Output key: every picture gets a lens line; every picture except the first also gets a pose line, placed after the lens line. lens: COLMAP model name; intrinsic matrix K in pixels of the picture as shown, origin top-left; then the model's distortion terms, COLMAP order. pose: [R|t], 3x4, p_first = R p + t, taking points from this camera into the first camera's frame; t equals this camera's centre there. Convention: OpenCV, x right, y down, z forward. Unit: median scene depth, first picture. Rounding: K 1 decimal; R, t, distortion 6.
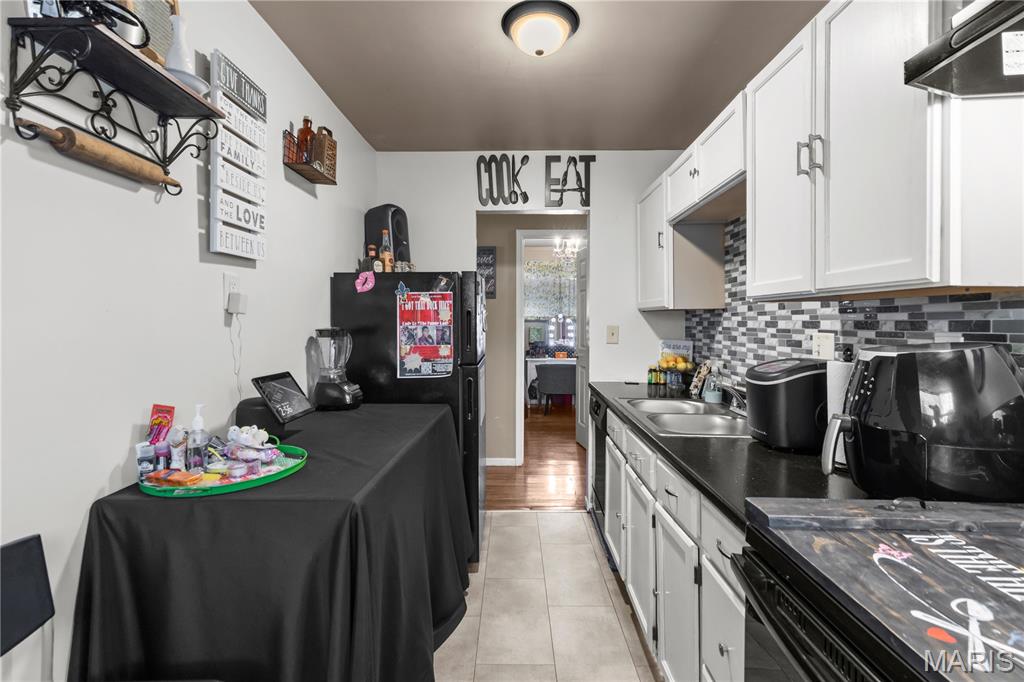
lens RADIAL K [[471.5, 0, 505.0], [0, 471.5, 319.2], [0, 0, 1]] dist [0.003349, -0.000075]
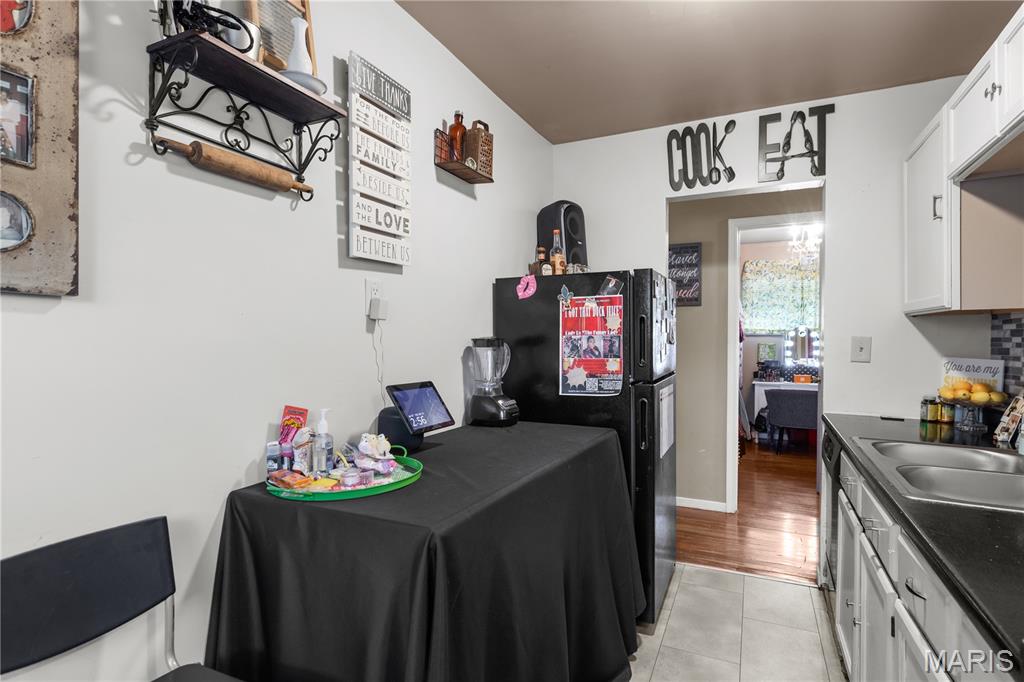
lens RADIAL K [[514.9, 0, 511.8], [0, 514.9, 341.4], [0, 0, 1]] dist [-0.000374, 0.000758]
pose [[0.913776, 0.002820, -0.406208, 0.080803], [0.001547, 0.999944, 0.010423, 0.014880], [0.406215, -0.010153, 0.913721, 0.088916]]
